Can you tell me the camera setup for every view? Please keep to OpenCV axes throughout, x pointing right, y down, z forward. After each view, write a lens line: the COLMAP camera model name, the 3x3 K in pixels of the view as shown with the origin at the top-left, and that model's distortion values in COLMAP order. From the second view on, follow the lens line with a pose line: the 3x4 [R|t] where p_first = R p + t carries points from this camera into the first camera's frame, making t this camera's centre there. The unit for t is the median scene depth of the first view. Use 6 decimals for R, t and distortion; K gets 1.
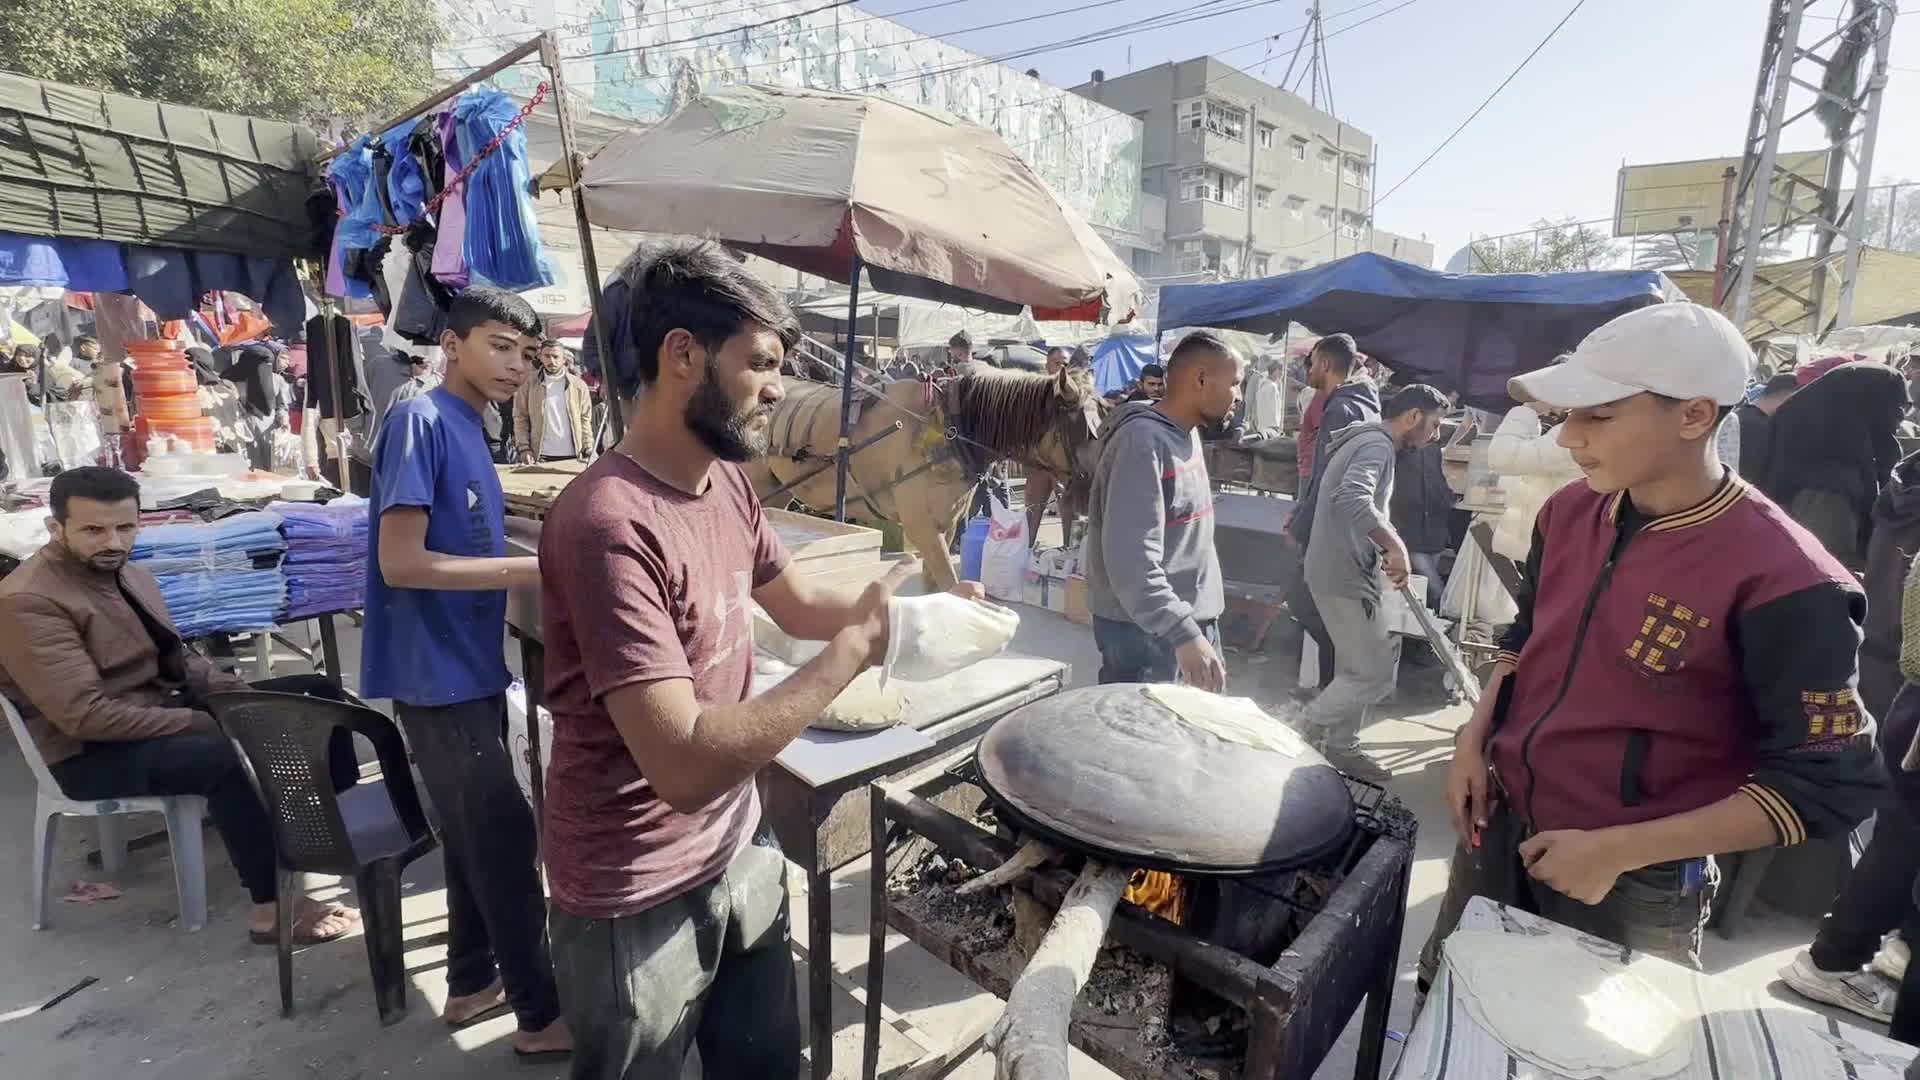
lens RADIAL K [[810.2, 0, 960.0], [0, 810.2, 540.0], [0, 0, 1]] dist [0.000348, -0.006084]
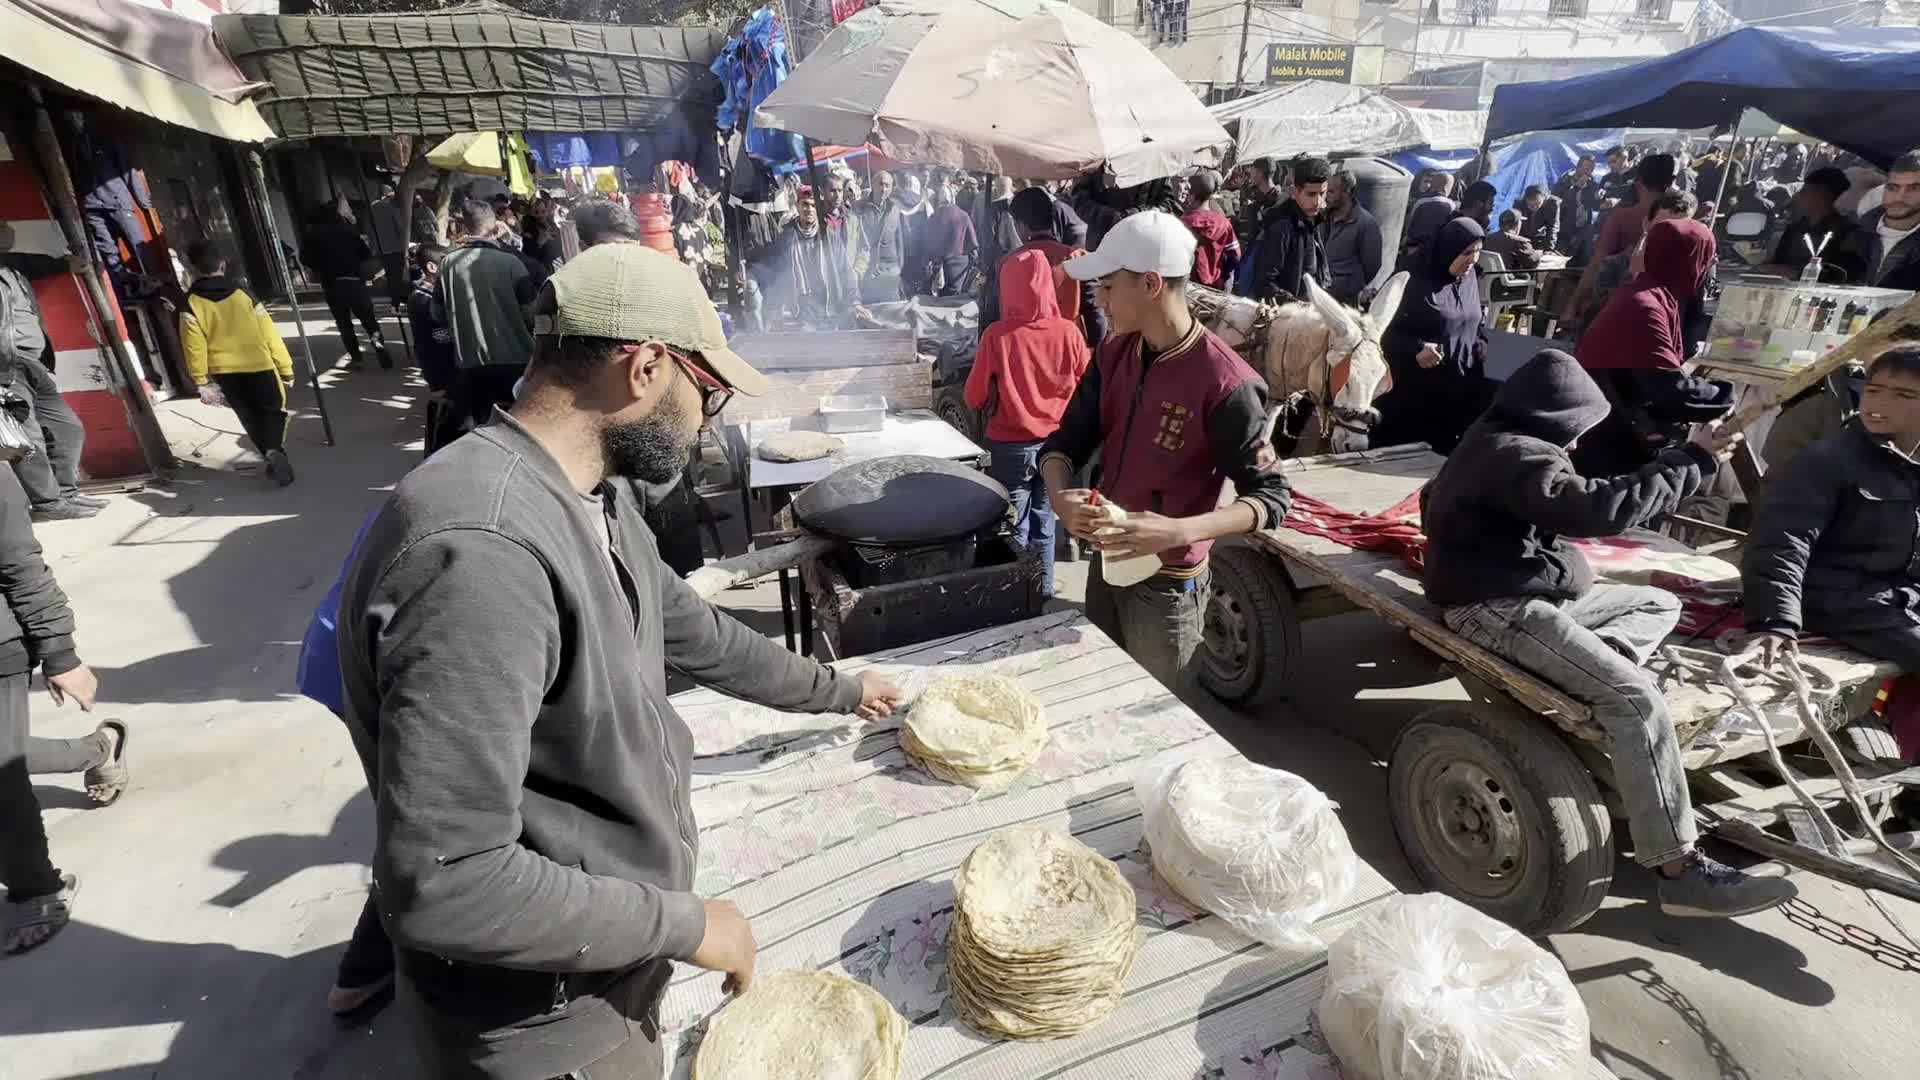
lens RADIAL K [[810.2, 0, 960.0], [0, 810.2, 540.0], [0, 0, 1]] dist [0.000348, -0.006084]
pose [[0.879017, 0.162929, -0.448089, 0.387546], [-0.063940, 0.971595, 0.227849, -0.000686], [0.472484, -0.171632, 0.864466, -0.184159]]
